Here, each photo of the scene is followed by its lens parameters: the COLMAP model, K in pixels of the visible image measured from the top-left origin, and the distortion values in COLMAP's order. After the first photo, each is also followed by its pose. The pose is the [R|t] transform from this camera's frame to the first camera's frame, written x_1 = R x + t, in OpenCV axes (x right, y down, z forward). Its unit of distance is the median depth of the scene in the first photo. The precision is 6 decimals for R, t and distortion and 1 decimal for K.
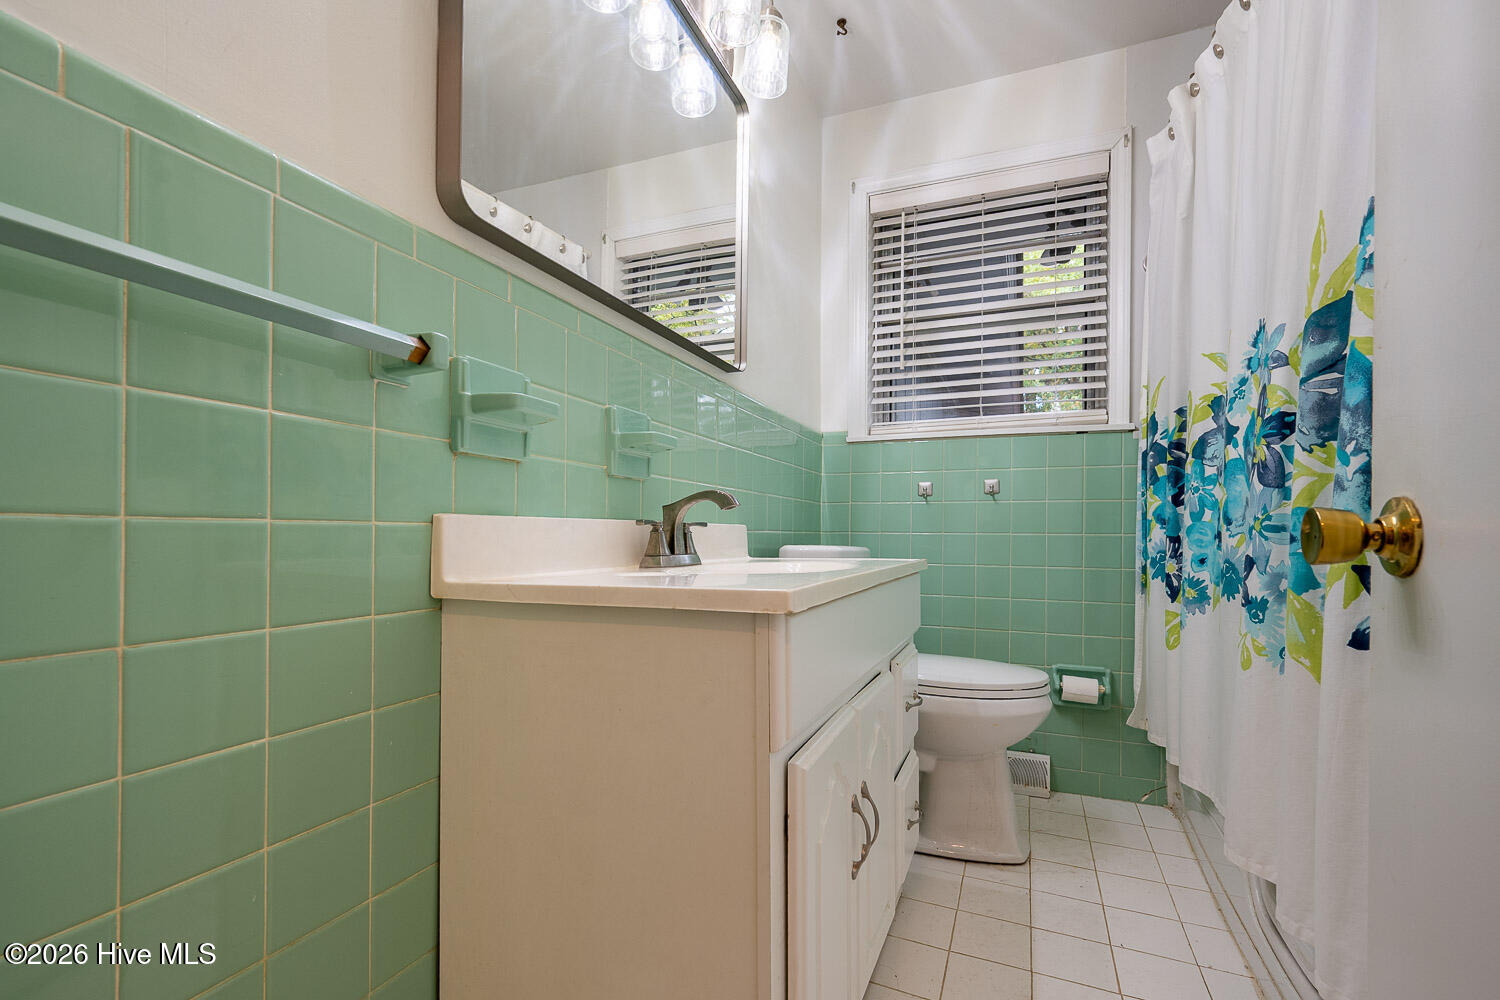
lens RADIAL K [[607.7, 0, 750.8], [0, 607.7, 539.8], [0, 0, 1]] dist [-0.000589, 0.001142]
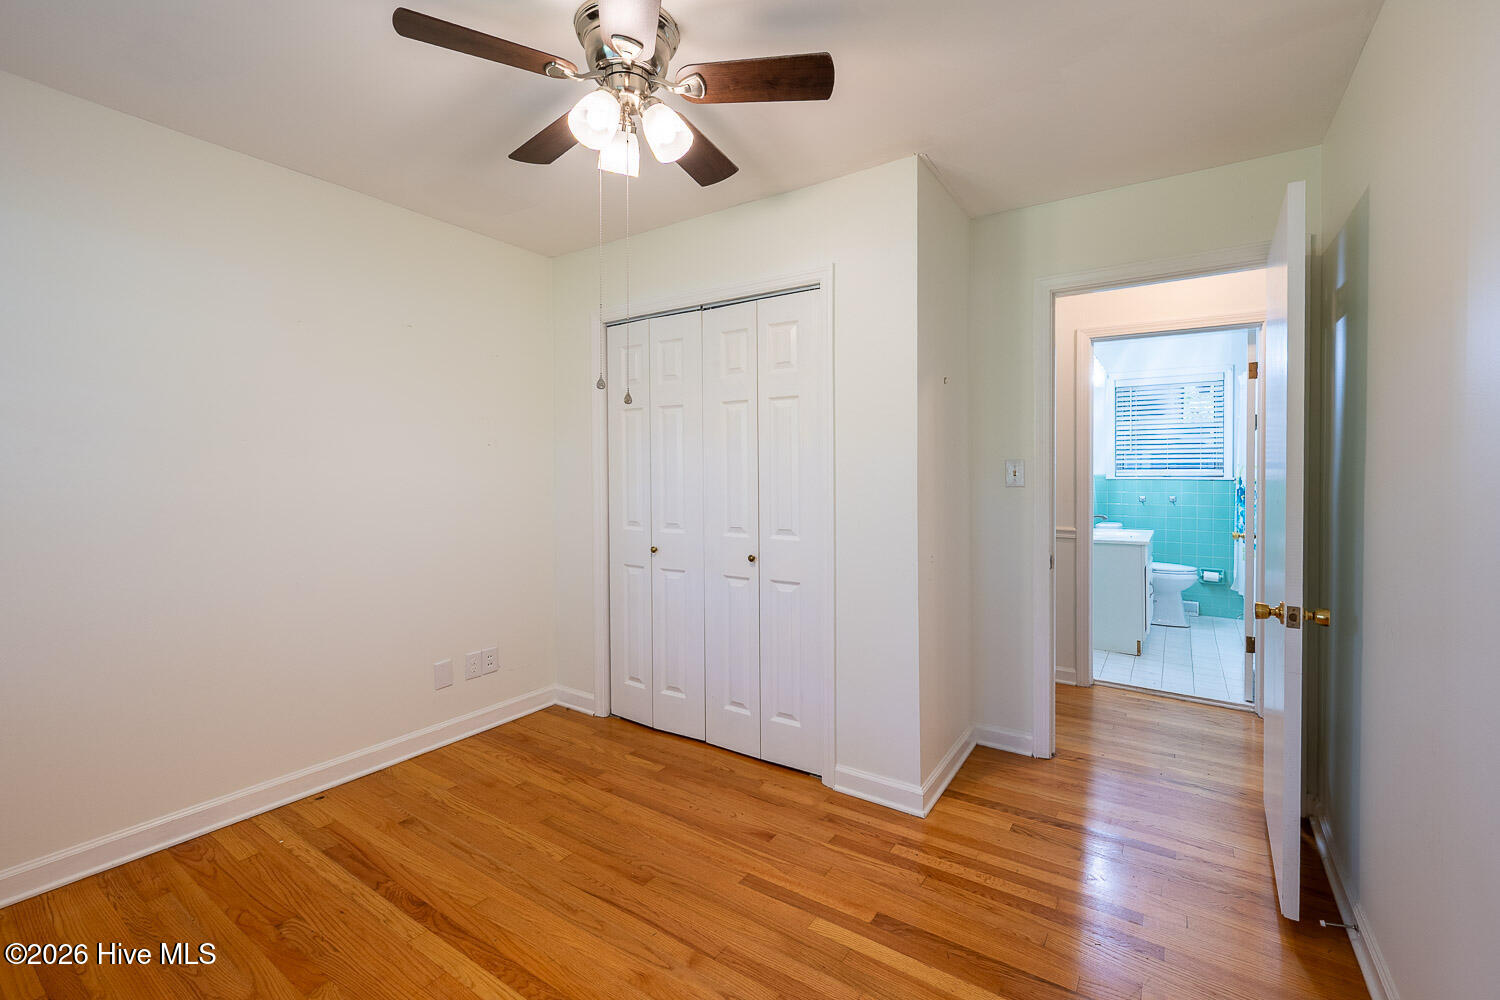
lens RADIAL K [[607.7, 0, 718.3], [0, 607.7, 483.0], [0, 0, 1]] dist [-0.000589, 0.001142]
pose [[0.972644, -0.002945, -0.232280, -0.964972], [0.003247, 0.999994, 0.000918, -0.180576], [0.232276, -0.001647, 0.972648, -2.147811]]
